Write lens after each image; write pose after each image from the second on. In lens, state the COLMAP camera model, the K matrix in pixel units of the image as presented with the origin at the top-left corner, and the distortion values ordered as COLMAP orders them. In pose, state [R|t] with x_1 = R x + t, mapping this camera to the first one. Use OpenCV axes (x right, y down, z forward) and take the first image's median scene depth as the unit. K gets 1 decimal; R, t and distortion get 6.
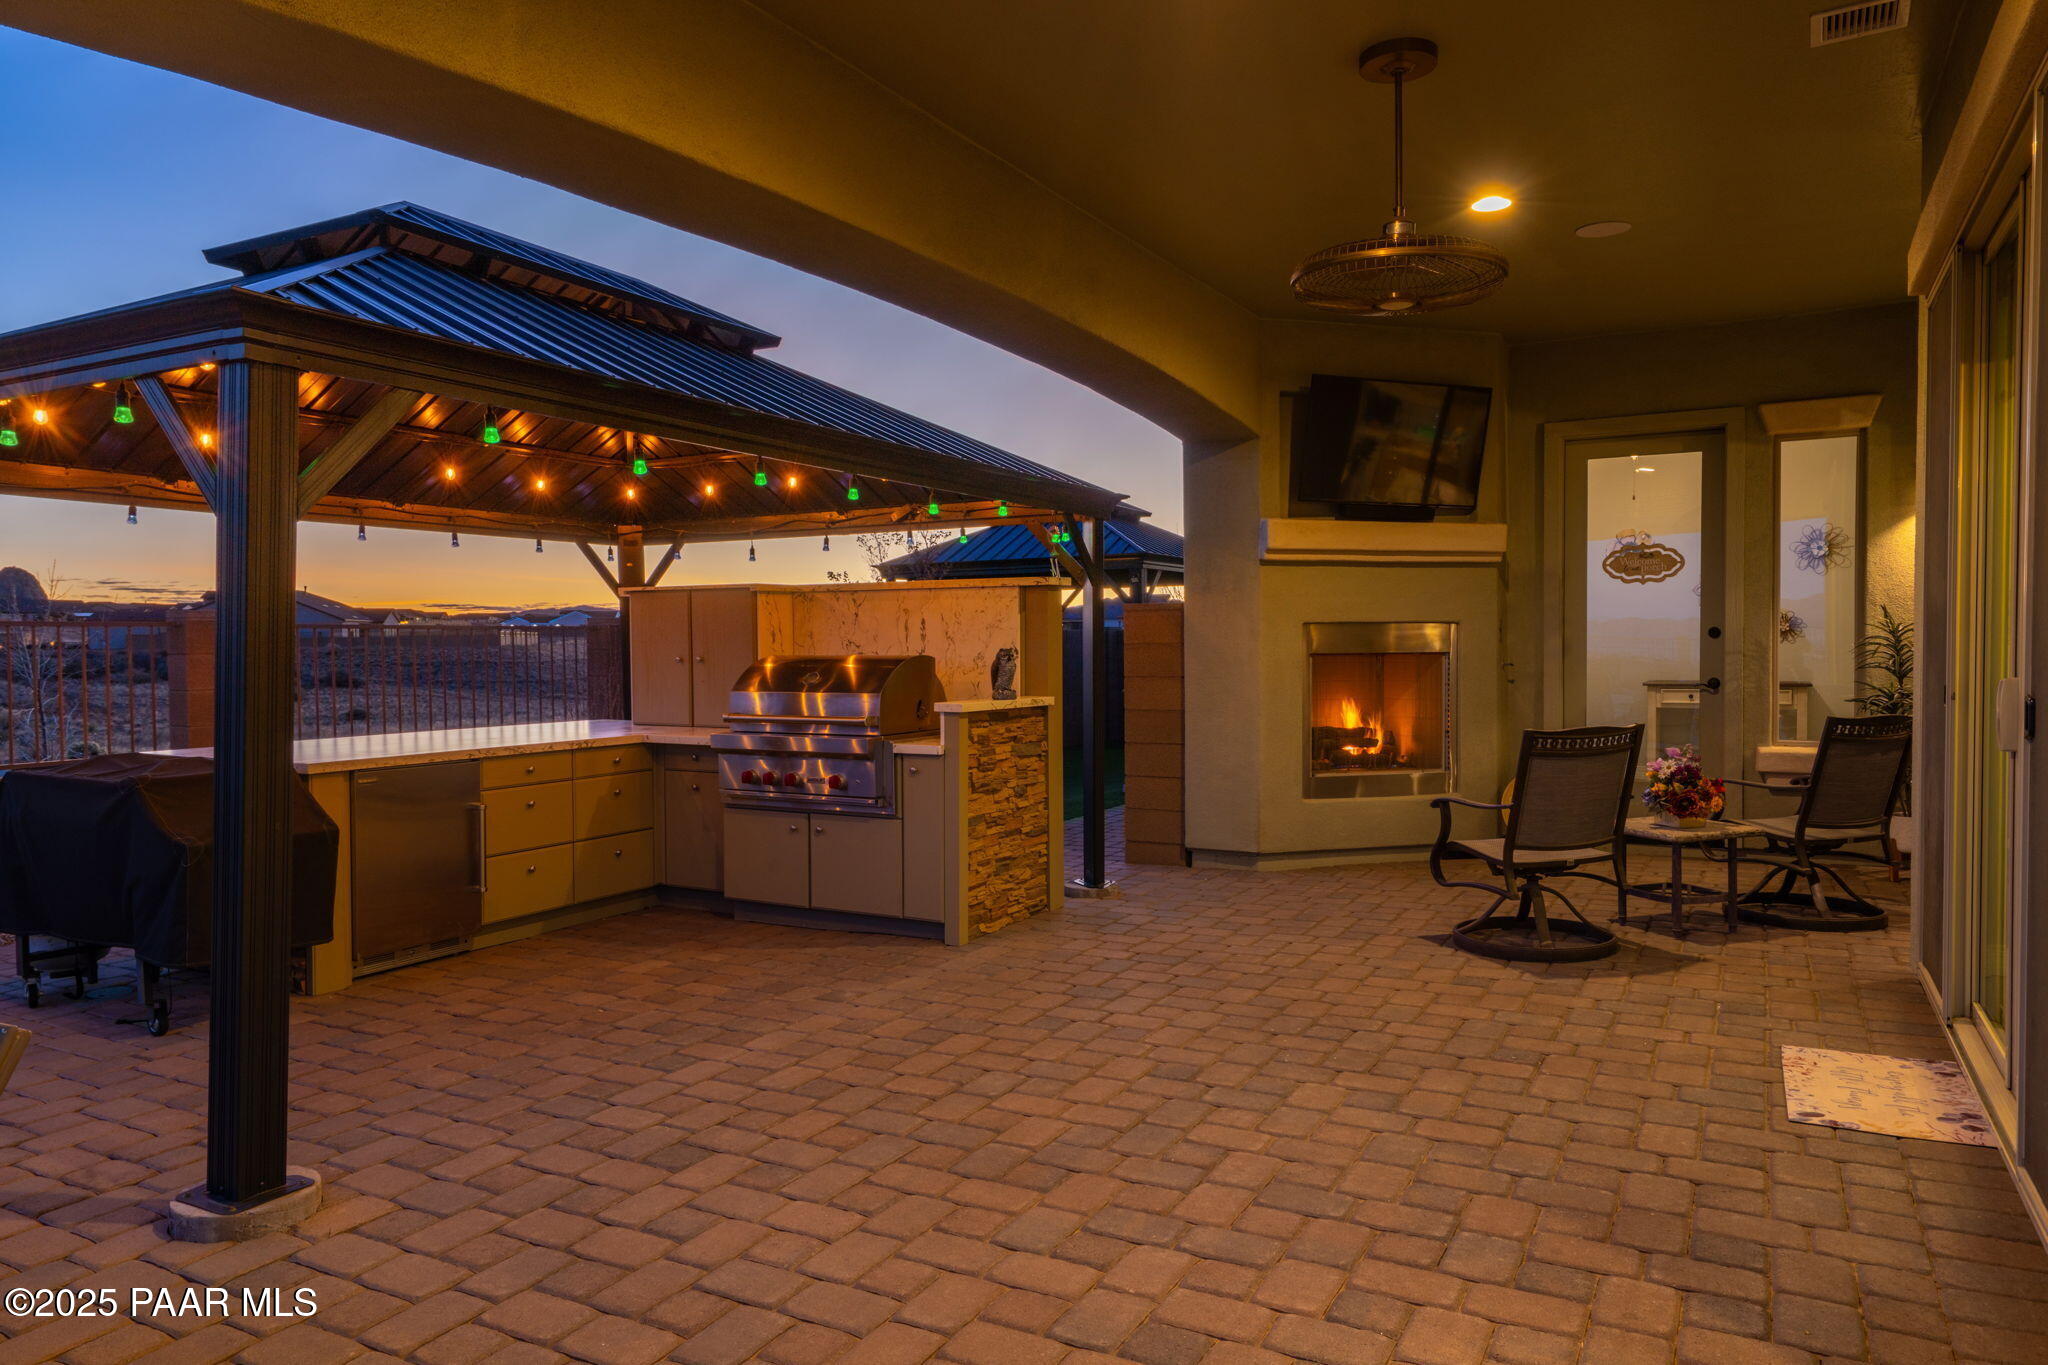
lens RADIAL K [[1393.3, 0, 1024.0], [0, 1393.3, 682.5], [0, 0, 1]] dist [-0.002855, -0.000449]
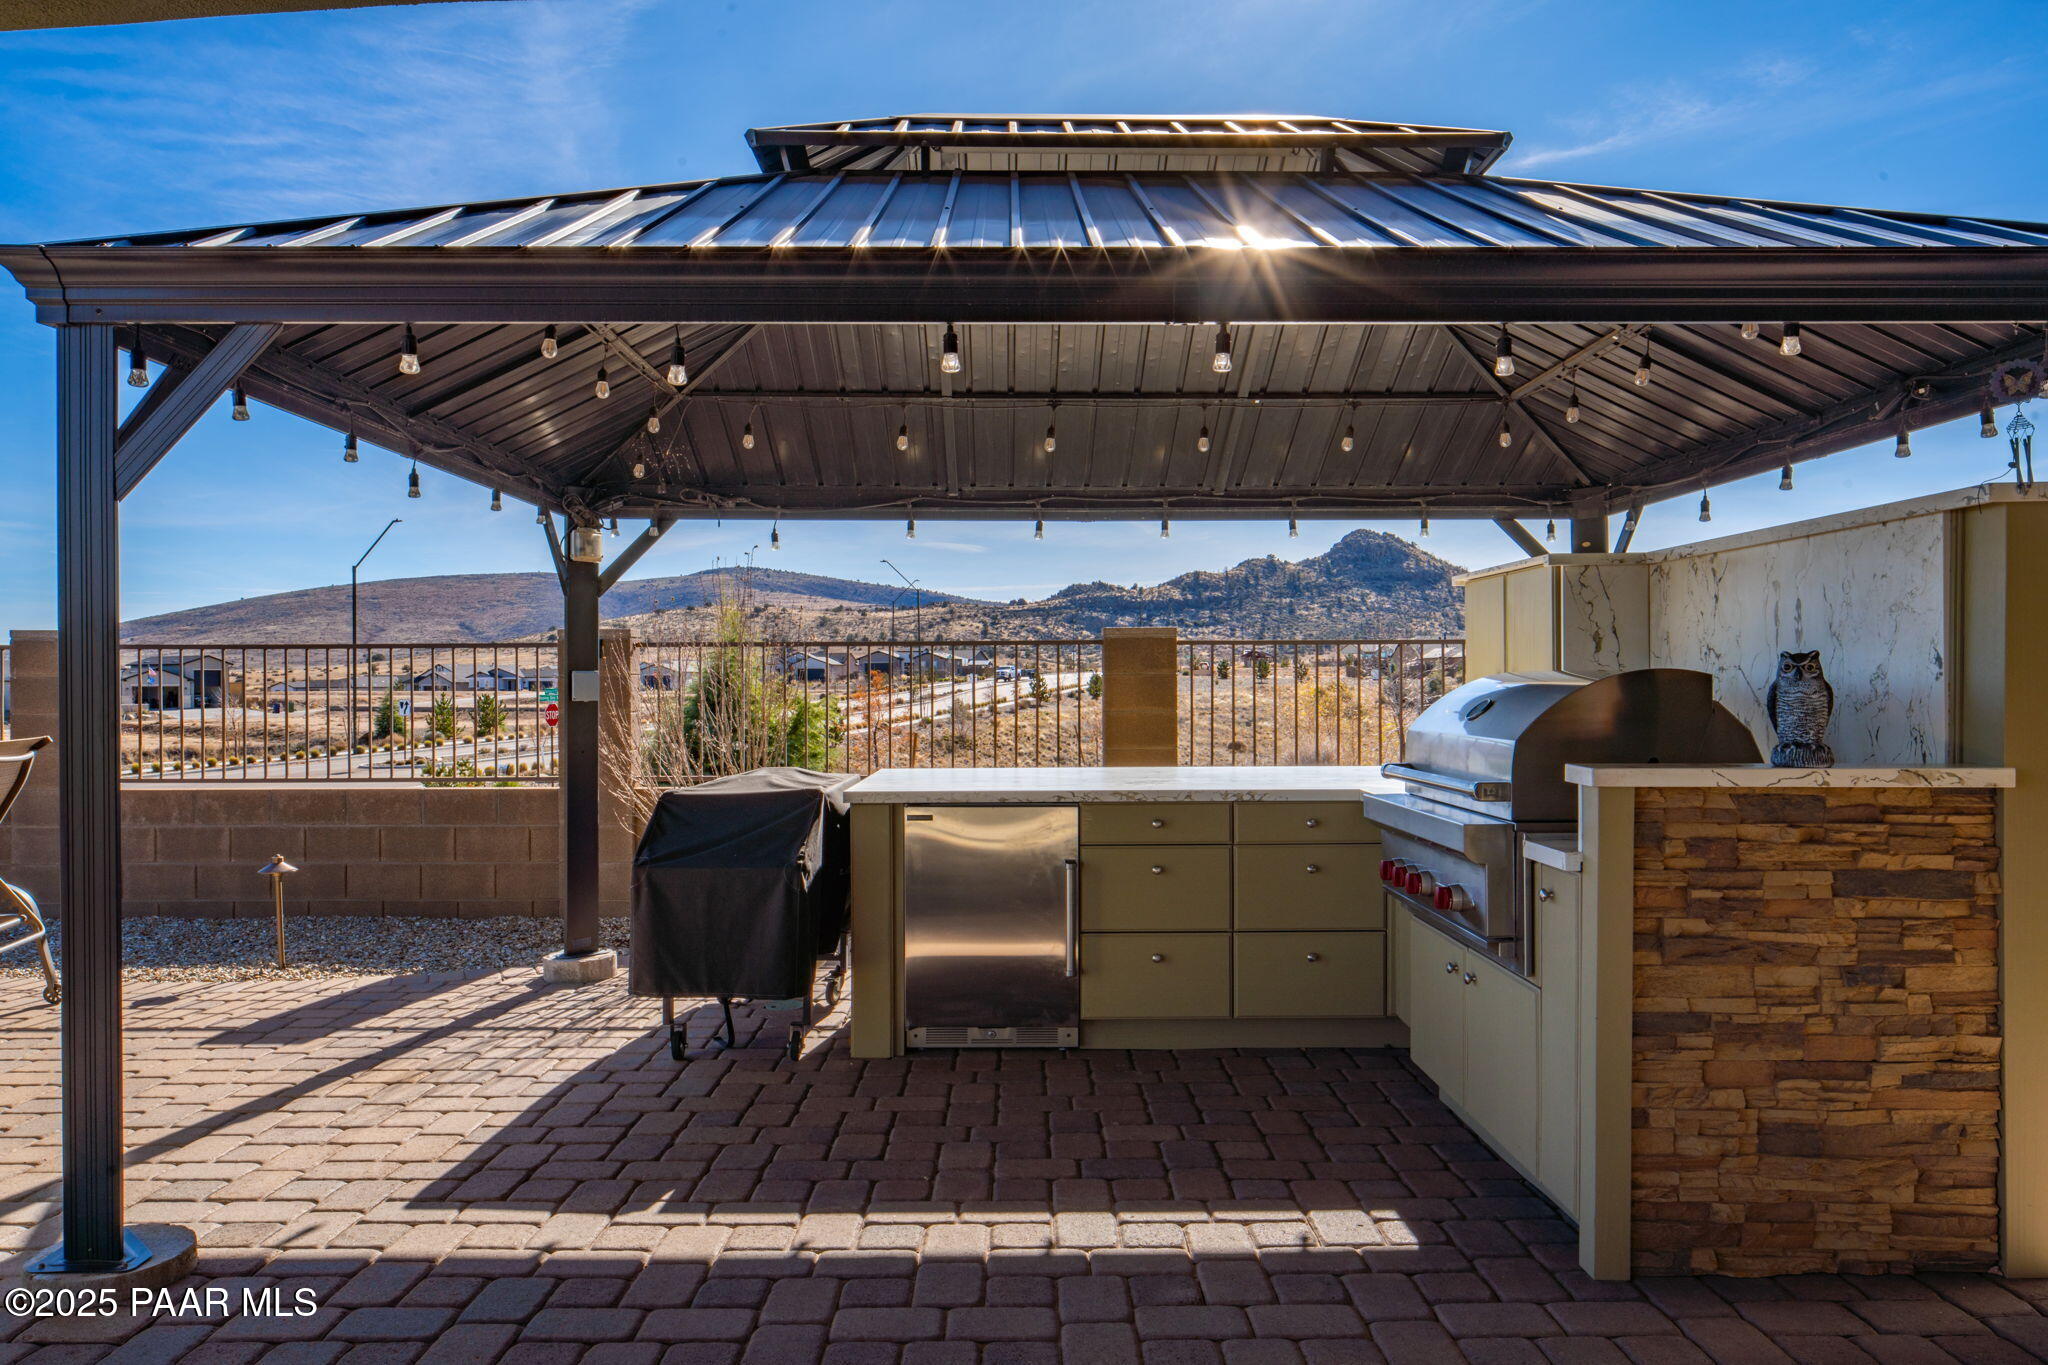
lens RADIAL K [[1393.3, 0, 1024.0], [0, 1393.3, 682.5], [0, 0, 1]] dist [-0.002855, -0.000449]
pose [[0.471854, 0.008636, -0.881634, 0.247221], [-0.030896, 0.999500, -0.006745, -0.003901], [0.881135, 0.030421, 0.471885, 0.541335]]
